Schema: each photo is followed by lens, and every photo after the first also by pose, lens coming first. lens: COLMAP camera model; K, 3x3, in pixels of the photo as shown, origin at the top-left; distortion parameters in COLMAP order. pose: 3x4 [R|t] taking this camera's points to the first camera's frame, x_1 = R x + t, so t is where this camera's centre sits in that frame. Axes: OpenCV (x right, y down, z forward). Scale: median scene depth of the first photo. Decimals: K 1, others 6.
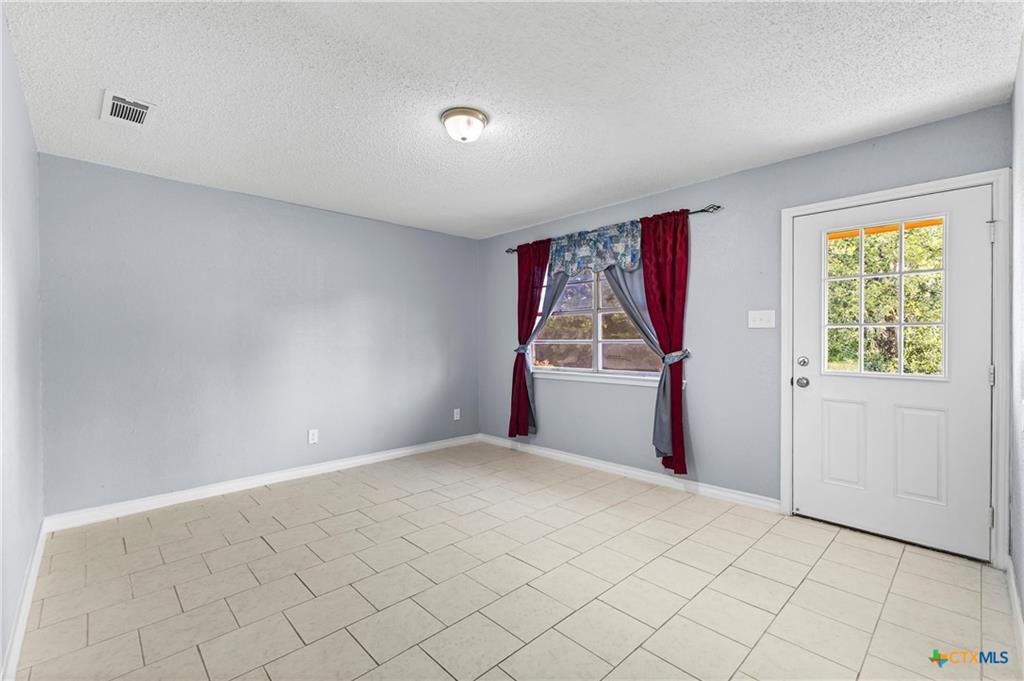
lens RADIAL K [[439.7, 0, 512.3], [0, 439.7, 339.4], [0, 0, 1]] dist [0.011270, -0.002661]
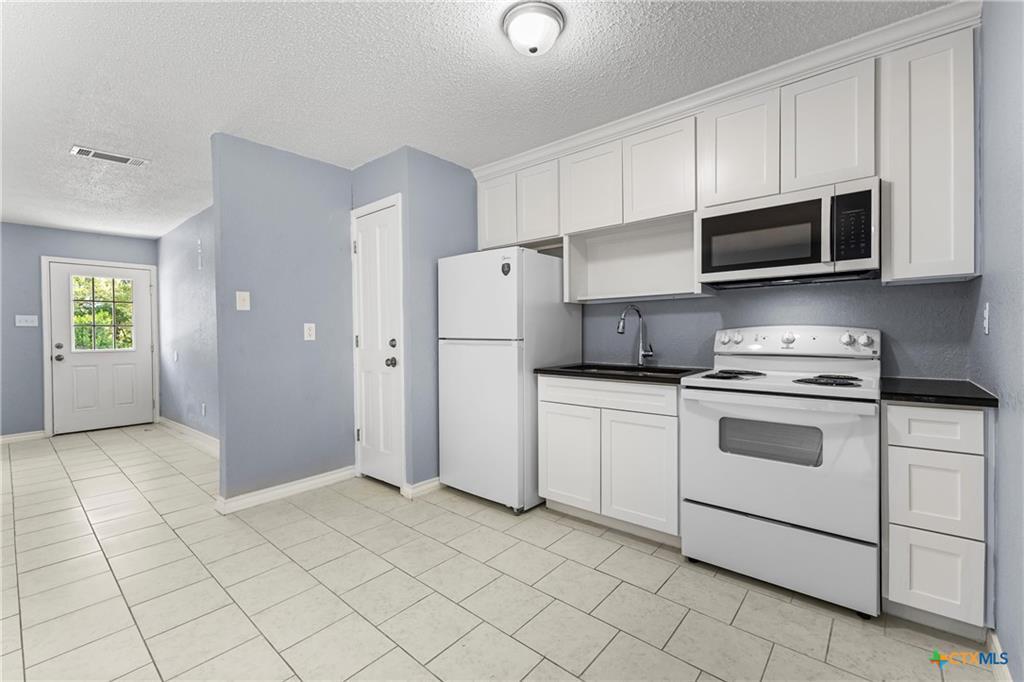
lens RADIAL K [[439.7, 0, 507.5], [0, 439.7, 339.8], [0, 0, 1]] dist [0.011270, -0.002661]
pose [[-0.092005, -0.011656, 0.995690, -1.020745], [0.013745, 0.999821, 0.012974, 0.022039], [-0.995664, 0.014879, -0.091828, -0.492363]]
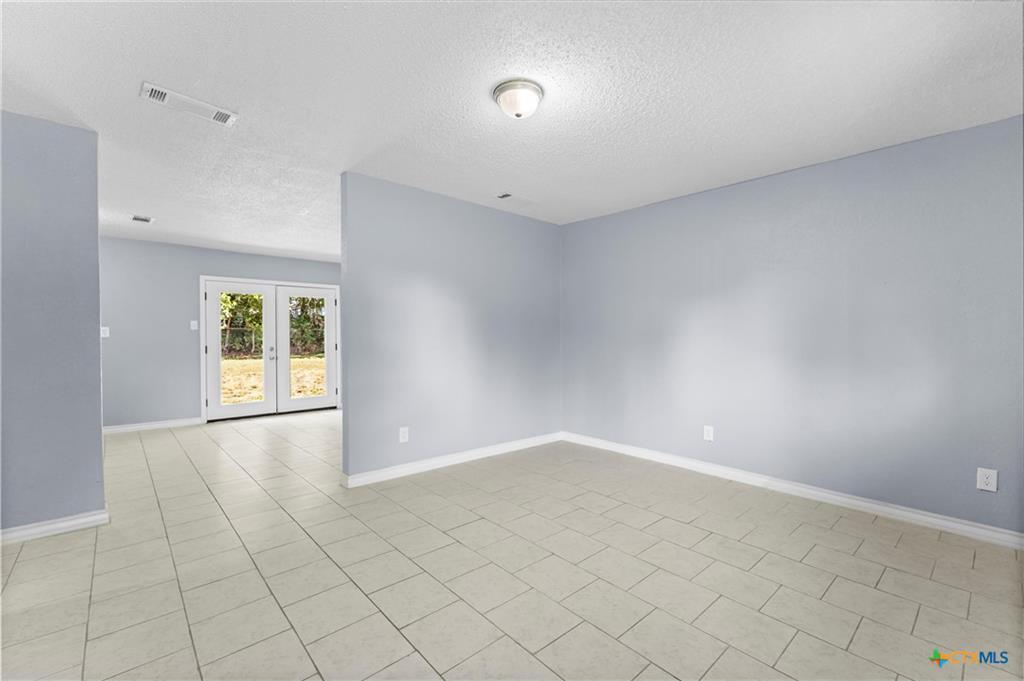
lens RADIAL K [[439.7, 0, 511.2], [0, 439.7, 340.5], [0, 0, 1]] dist [0.011270, -0.002661]
pose [[-0.030507, 0.021247, -0.999309, 0.552970], [0.002534, 0.999772, 0.021180, 0.000978], [0.999531, -0.001886, -0.030553, 0.672498]]
